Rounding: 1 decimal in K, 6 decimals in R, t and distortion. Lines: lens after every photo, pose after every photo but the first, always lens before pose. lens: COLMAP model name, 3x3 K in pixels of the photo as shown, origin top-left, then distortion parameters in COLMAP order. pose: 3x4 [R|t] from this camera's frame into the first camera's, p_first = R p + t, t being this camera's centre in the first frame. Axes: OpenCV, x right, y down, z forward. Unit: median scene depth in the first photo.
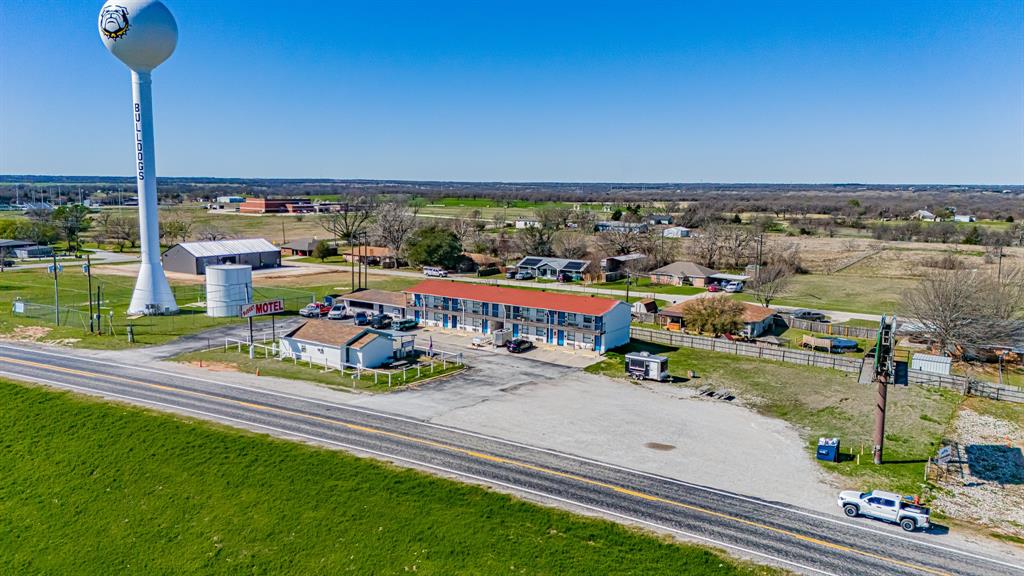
lens RADIAL K [[747.5, 0, 514.7], [0, 747.5, 283.0], [0, 0, 1]] dist [0.085609, -0.082634]
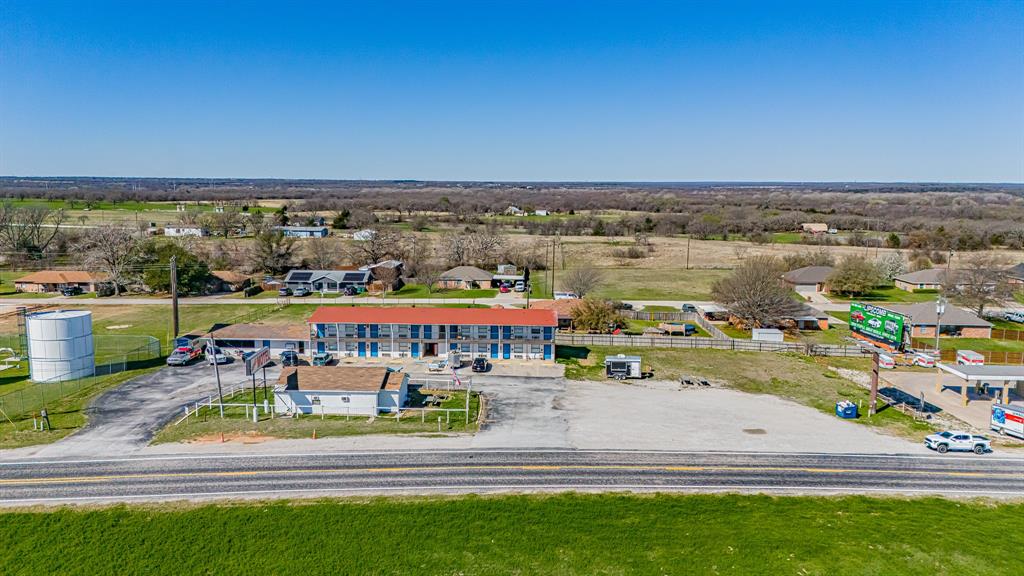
lens RADIAL K [[747.5, 0, 516.4], [0, 747.5, 283.5], [0, 0, 1]] dist [0.085609, -0.082634]
pose [[0.845080, -0.077154, 0.529044, -0.466453], [0.073906, 0.996891, 0.027329, -0.047100], [-0.529508, 0.016004, 0.848154, 0.120533]]
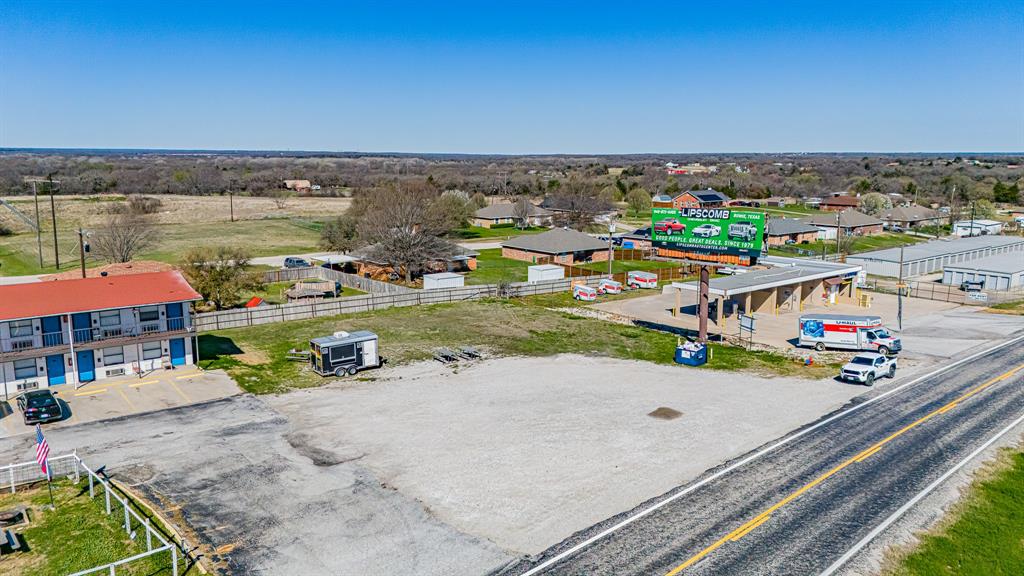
lens RADIAL K [[747.5, 0, 514.9], [0, 747.5, 287.6], [0, 0, 1]] dist [0.085609, -0.082634]
pose [[0.293669, -0.177592, 0.939266, -0.320459], [0.126667, 0.981156, 0.145909, -0.015271], [-0.947478, 0.076125, 0.310630, 0.575376]]
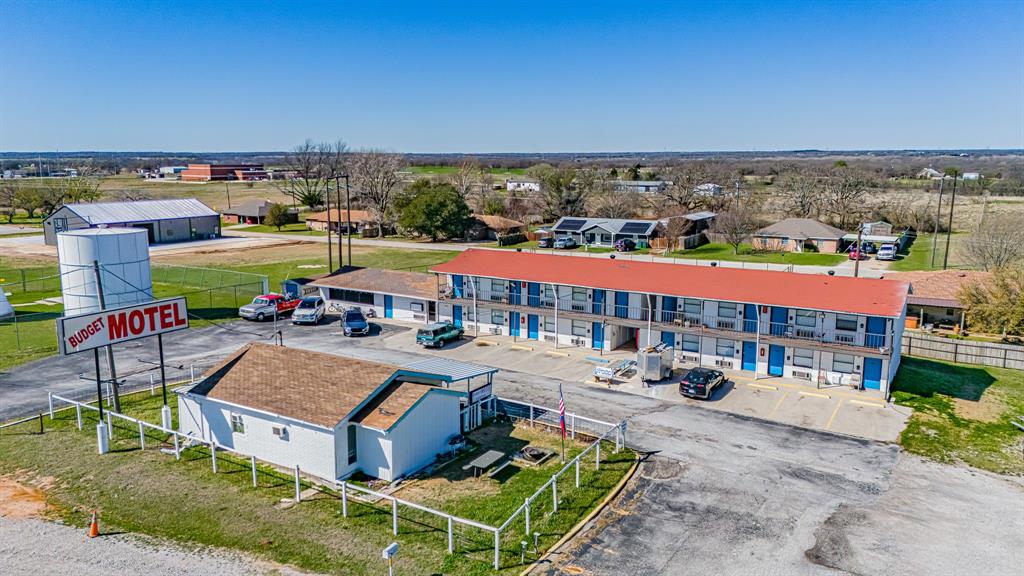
lens RADIAL K [[747.5, 0, 513.7], [0, 747.5, 284.2], [0, 0, 1]] dist [0.085609, -0.082634]
pose [[0.998525, -0.021720, 0.049770, -0.133605], [0.019789, 0.999044, 0.038971, 0.000830], [-0.050569, -0.037929, 0.998000, 0.521810]]
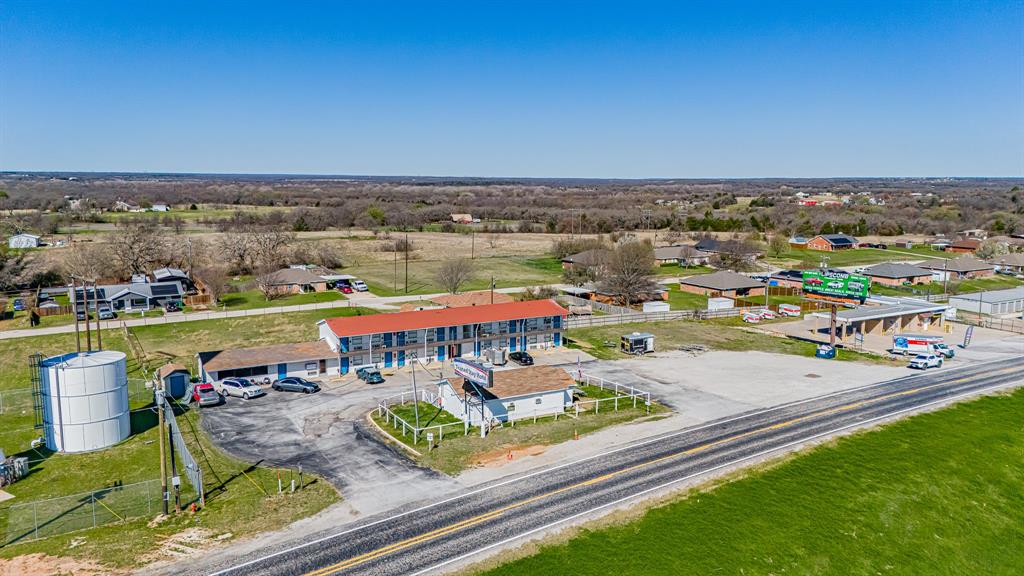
lens RADIAL K [[747.5, 0, 516.9], [0, 747.5, 287.0], [0, 0, 1]] dist [0.085609, -0.082634]
pose [[0.436569, -0.138575, 0.888935, -0.874002], [0.118516, 0.988314, 0.095863, -0.108359], [-0.891831, 0.063503, 0.447890, 0.534553]]
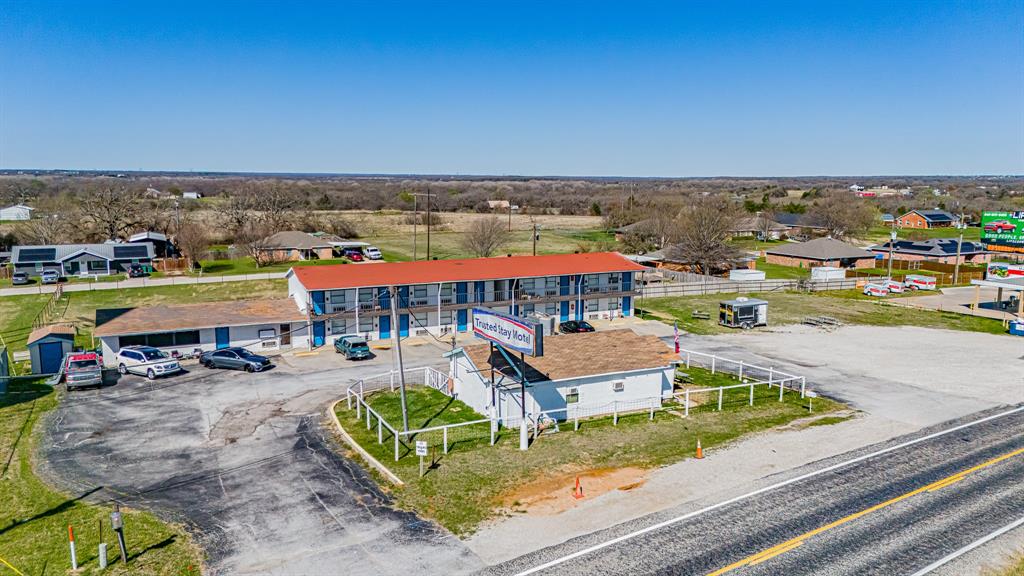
lens RADIAL K [[747.5, 0, 516.3], [0, 747.5, 285.6], [0, 0, 1]] dist [0.085609, -0.082634]
pose [[0.482173, -0.134759, 0.865649, -0.613084], [0.116175, 0.989208, 0.089284, -0.025440], [-0.868339, 0.057516, 0.492625, 0.691398]]
